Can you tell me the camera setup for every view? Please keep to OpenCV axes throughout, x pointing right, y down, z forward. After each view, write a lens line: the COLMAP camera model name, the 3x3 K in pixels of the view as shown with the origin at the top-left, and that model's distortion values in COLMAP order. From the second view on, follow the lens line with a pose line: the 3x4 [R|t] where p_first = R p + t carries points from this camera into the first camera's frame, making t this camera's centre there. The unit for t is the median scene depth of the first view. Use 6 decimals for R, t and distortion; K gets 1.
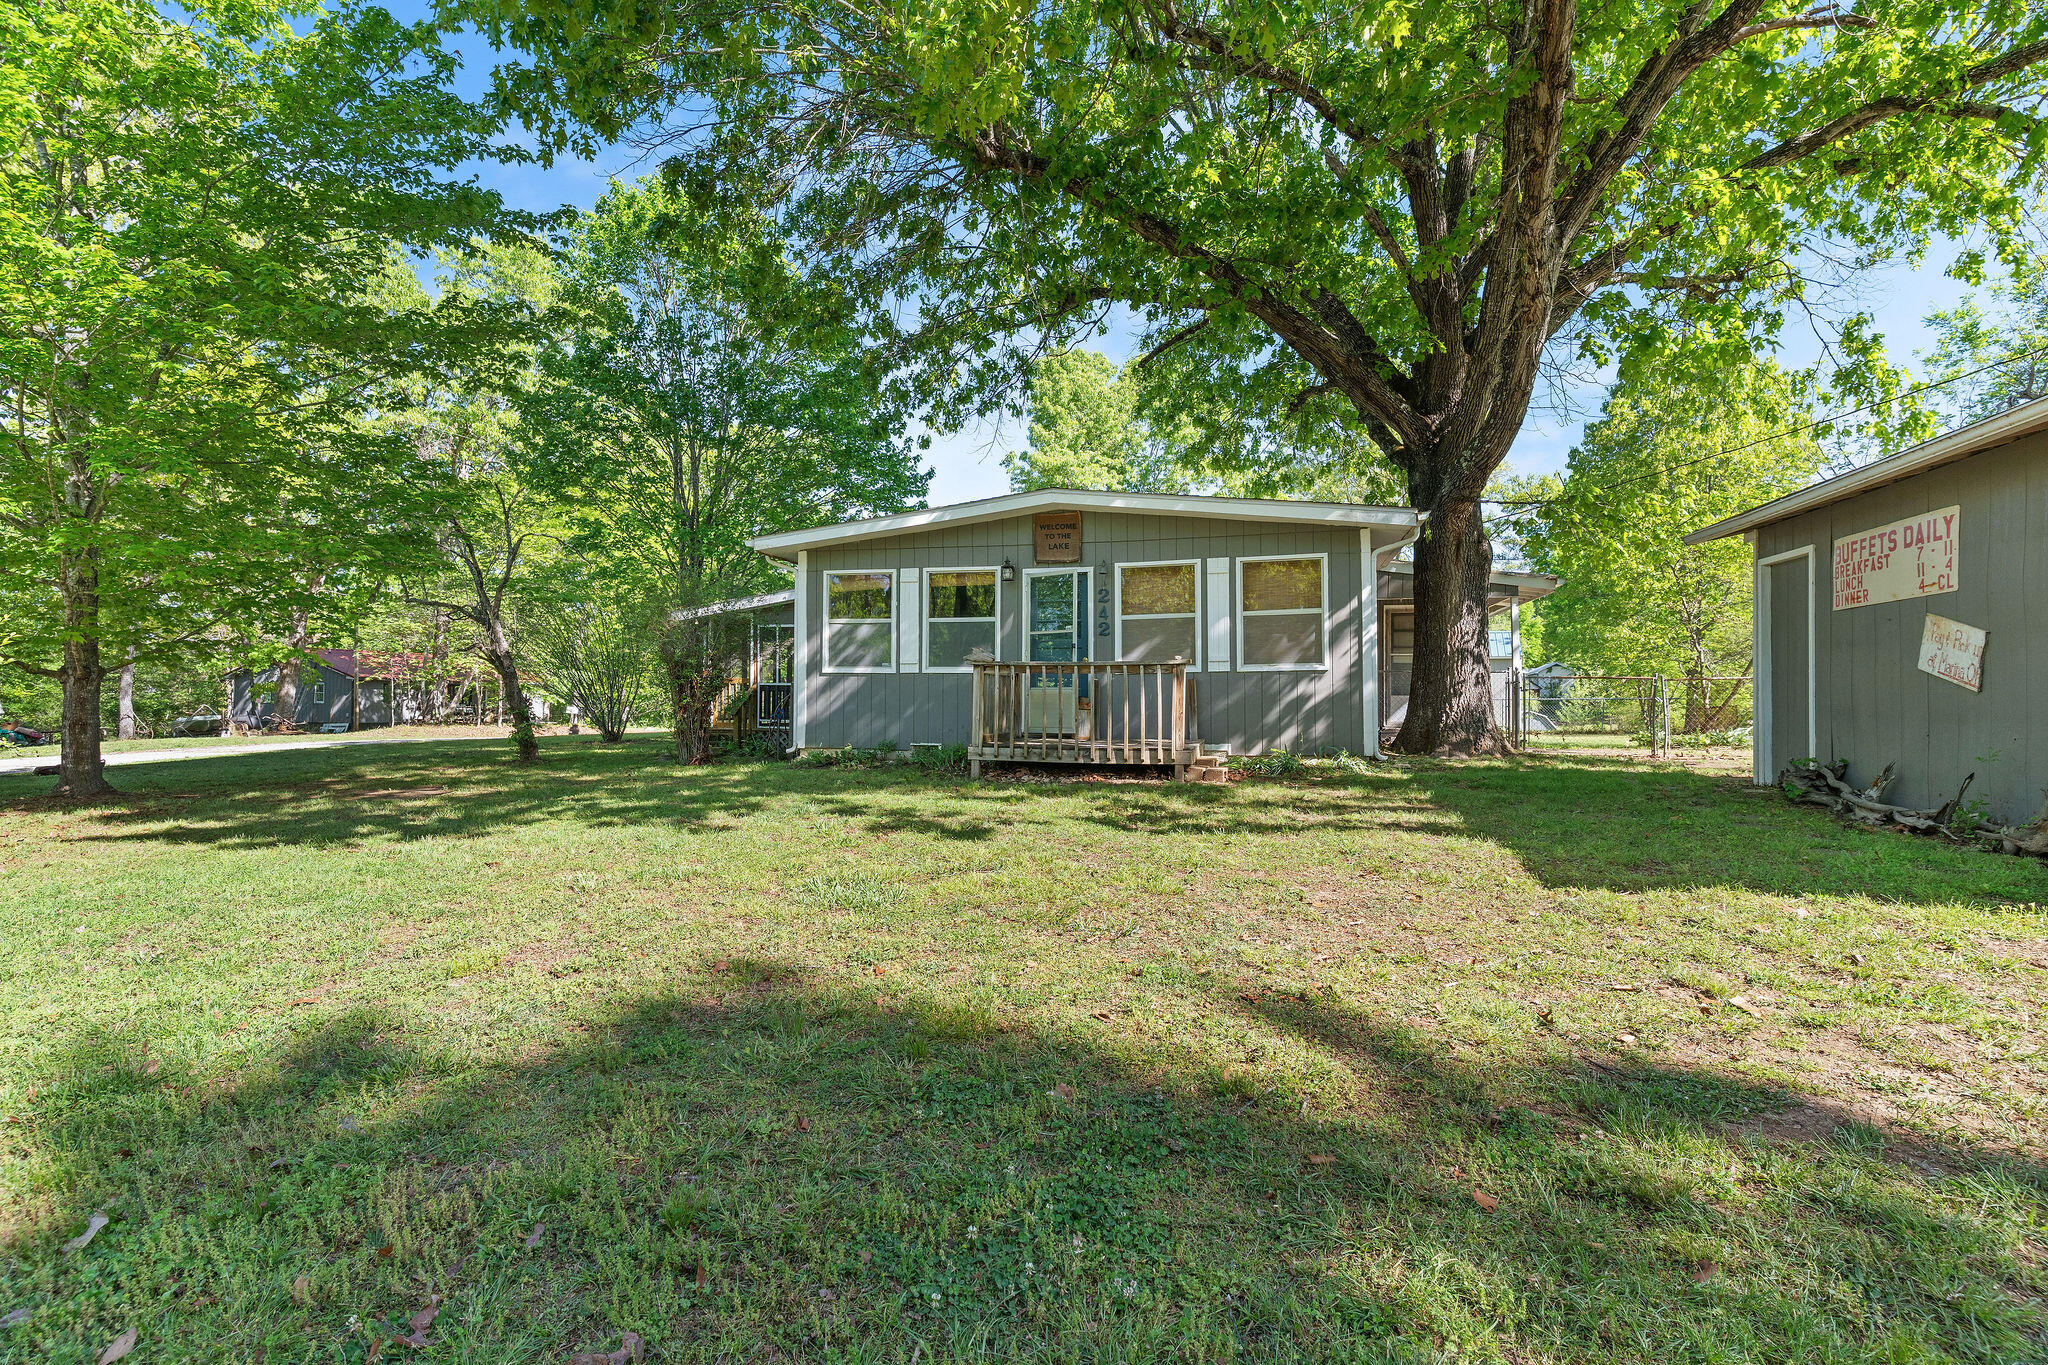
lens RADIAL K [[972.0, 0, 1024.4], [0, 972.0, 690.6], [0, 0, 1]] dist [-0.003461, -0.000224]
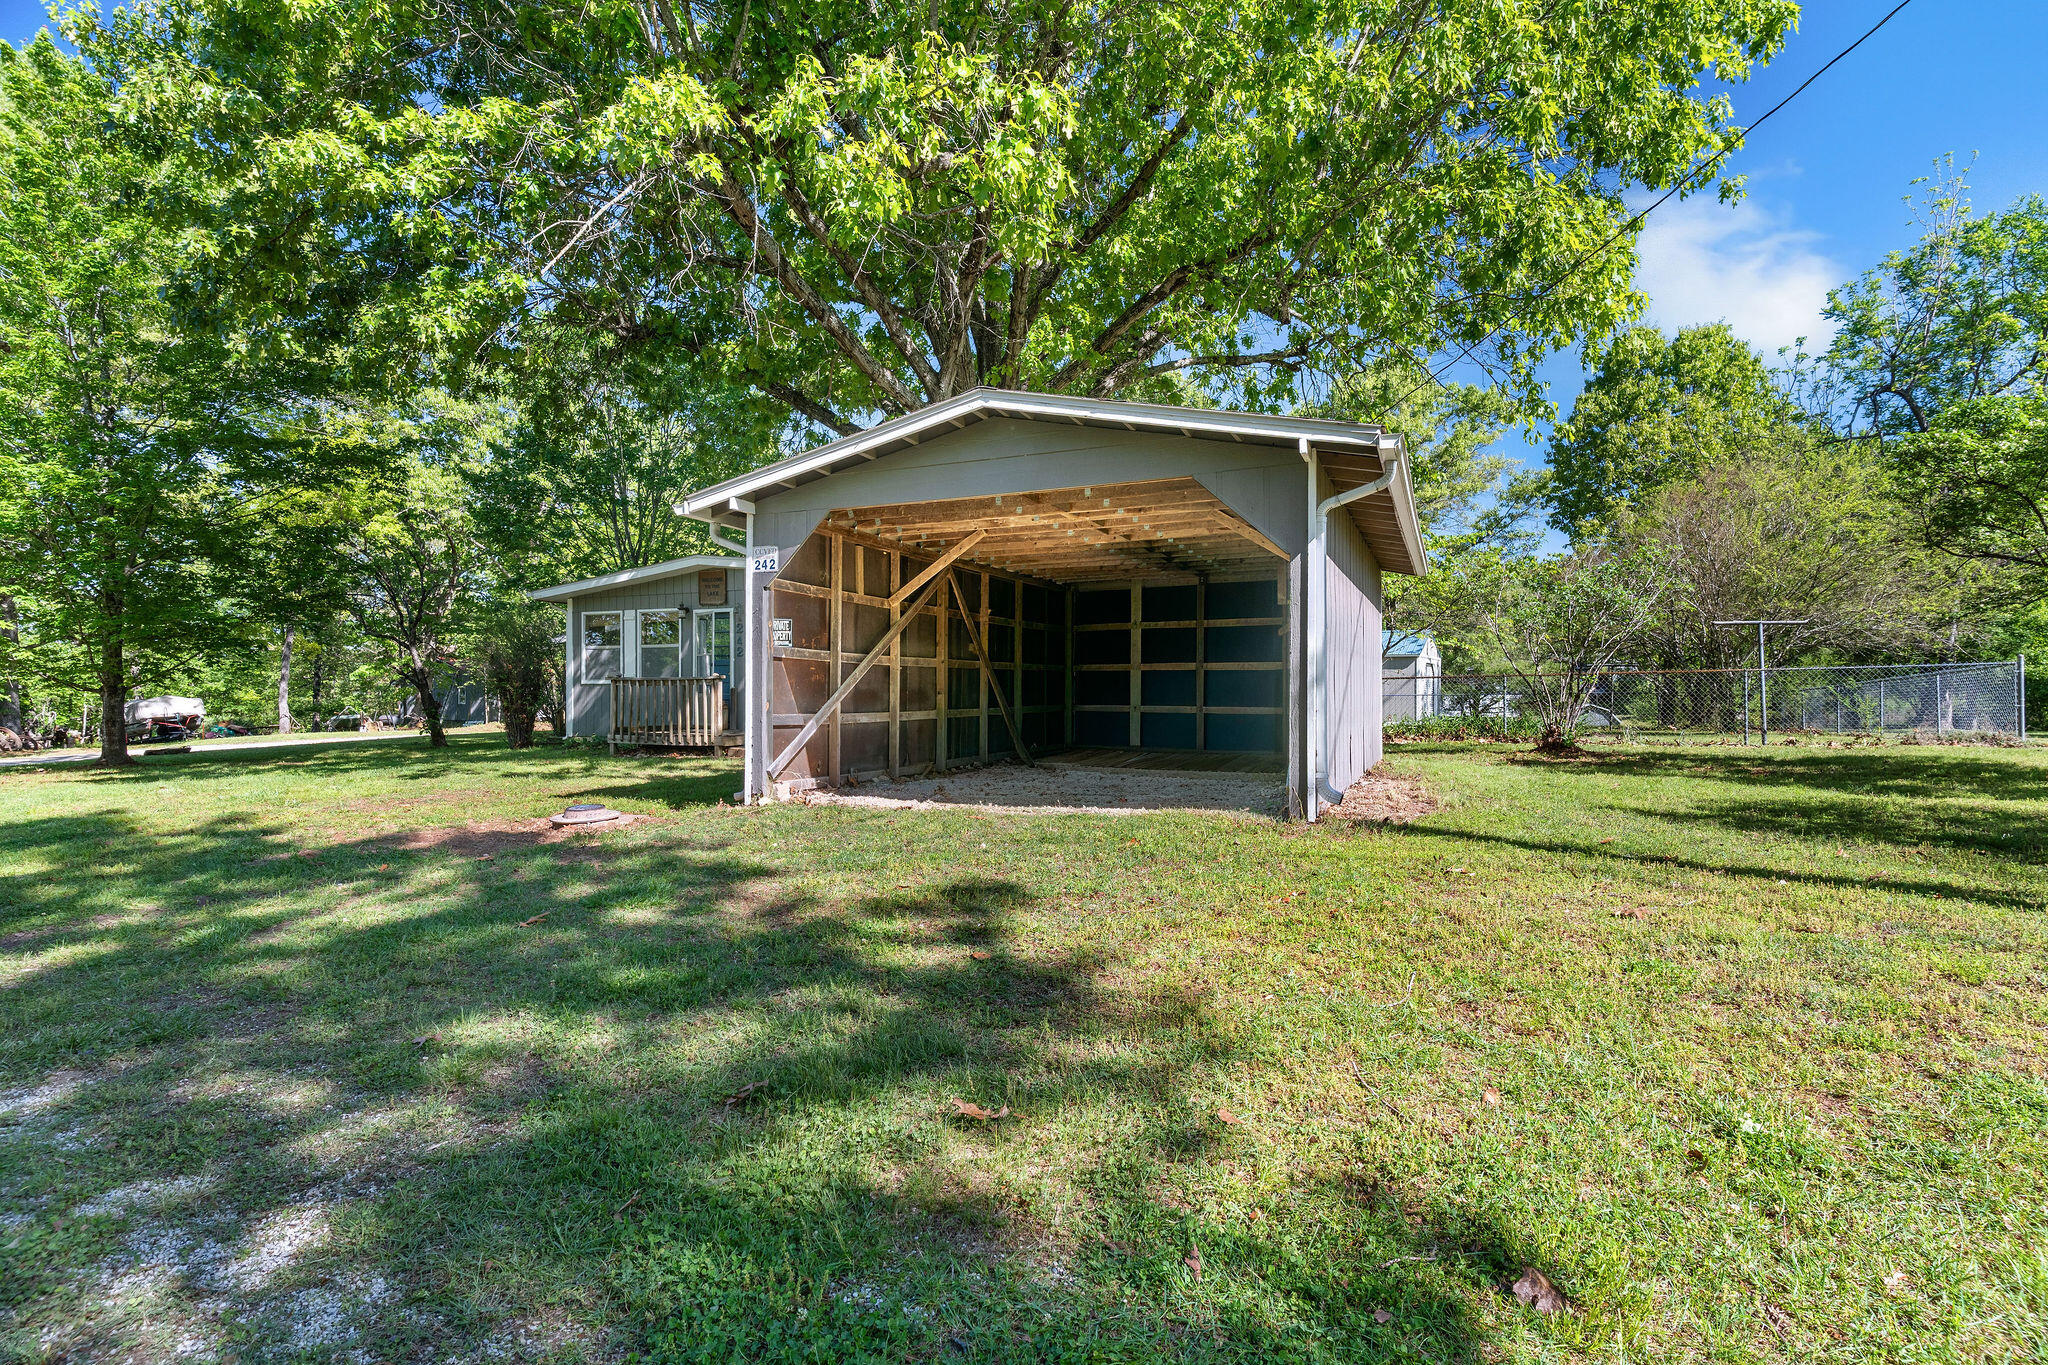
lens RADIAL K [[972.0, 0, 1026.7], [0, 972.0, 687.4], [0, 0, 1]] dist [-0.003461, -0.000224]
pose [[0.988467, -0.008674, -0.151186, 0.734556], [0.008990, 0.999959, 0.001410, -0.010687], [0.151168, -0.002752, 0.988504, -0.344486]]
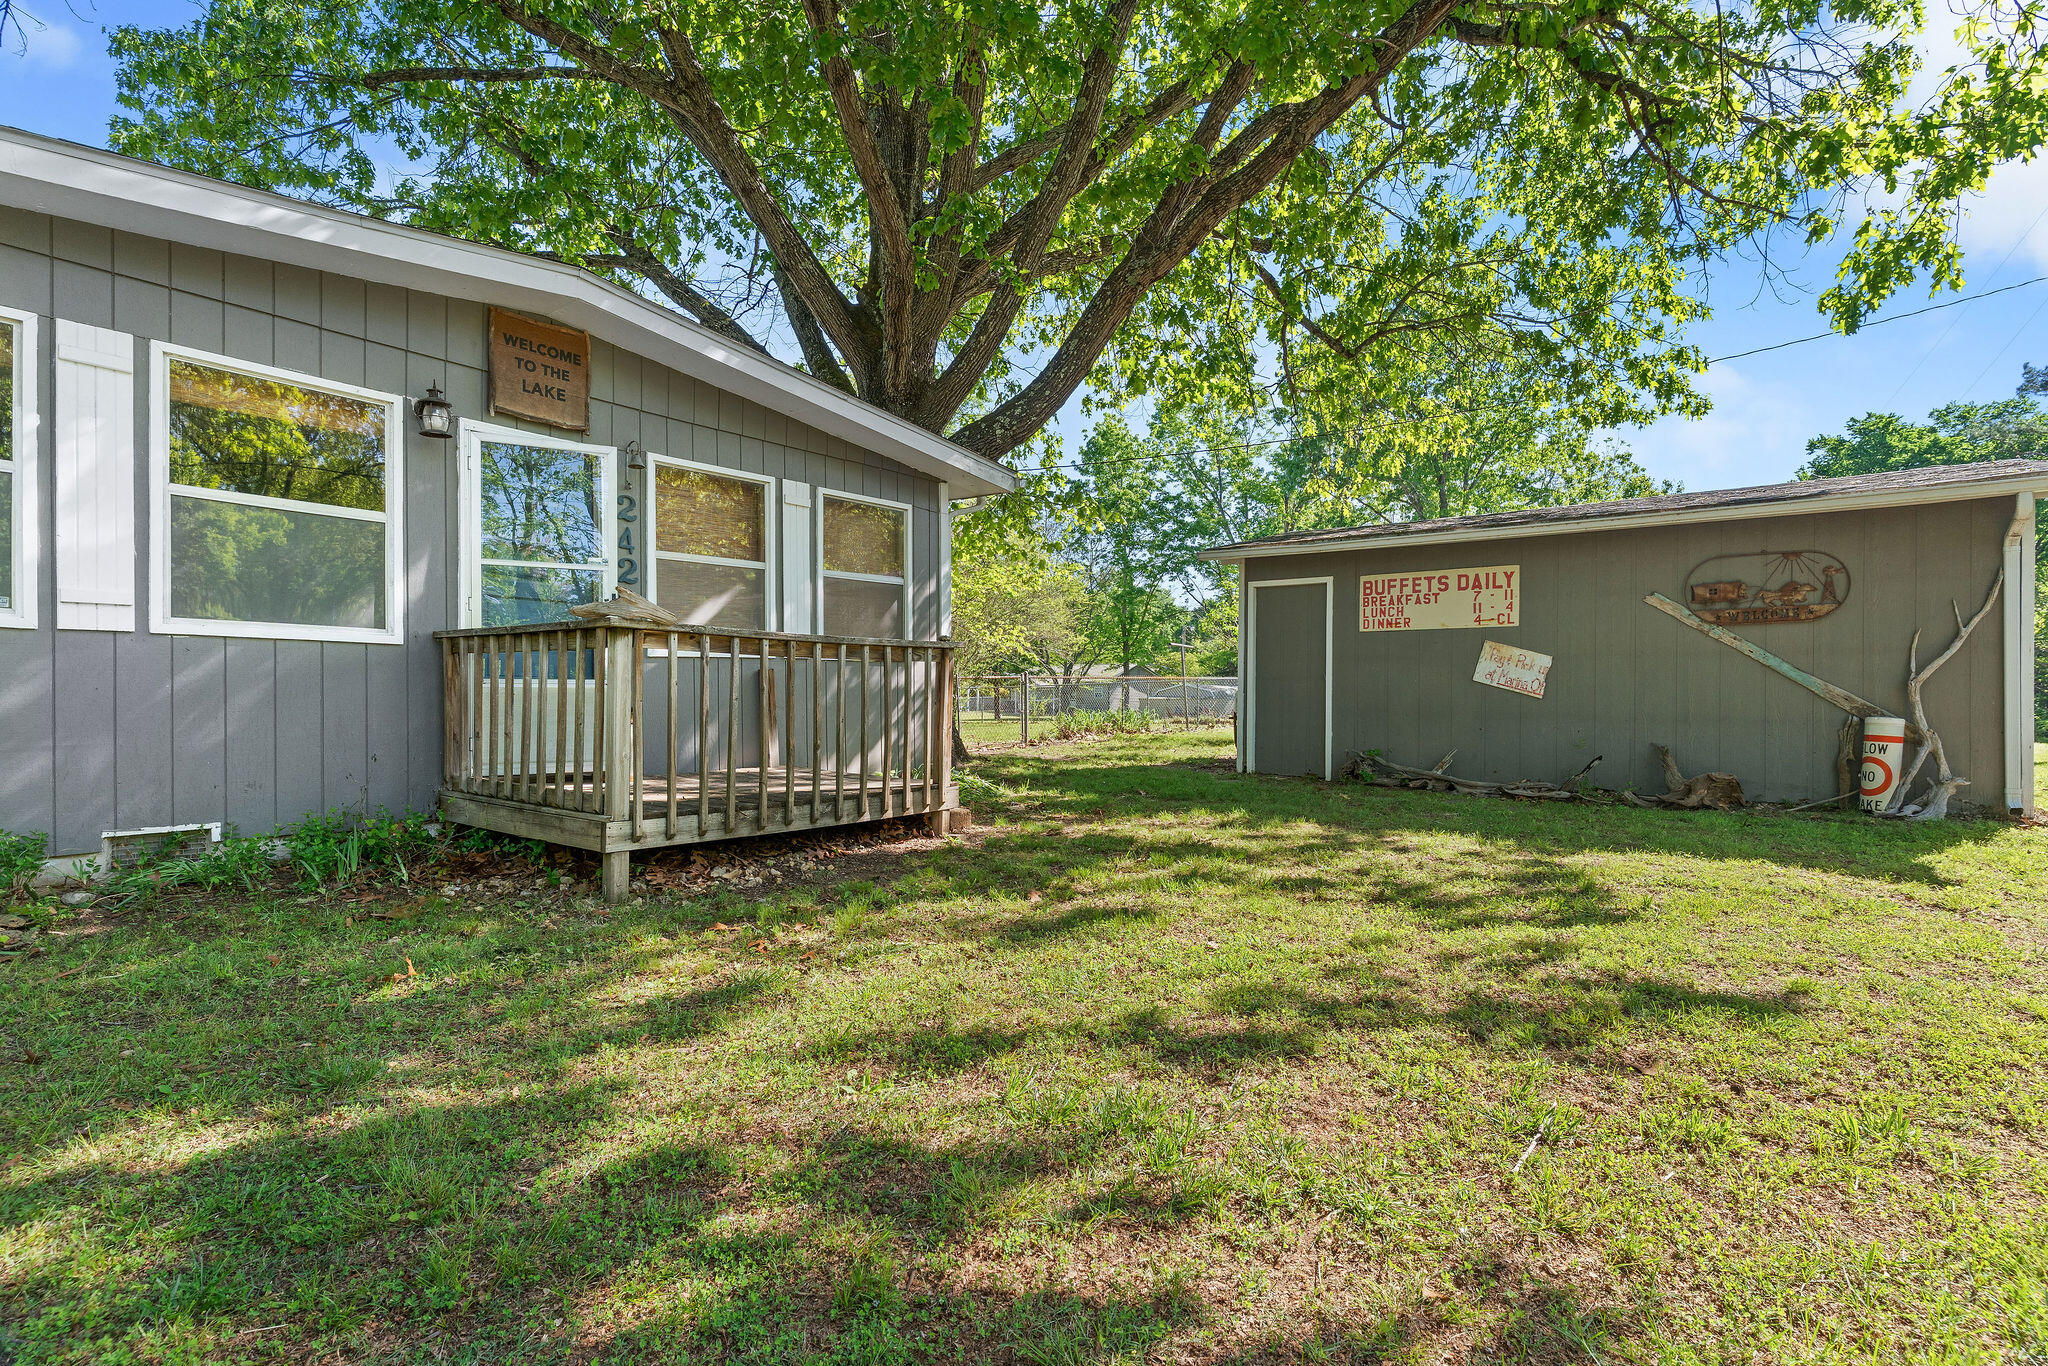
lens RADIAL K [[972.0, 0, 1028.9], [0, 972.0, 694.1], [0, 0, 1]] dist [-0.003461, -0.000224]
pose [[0.388644, -0.000953, 0.921387, -0.338514], [-0.013873, 0.999880, 0.006886, -0.002484], [-0.921283, -0.015458, 0.388585, 0.612676]]
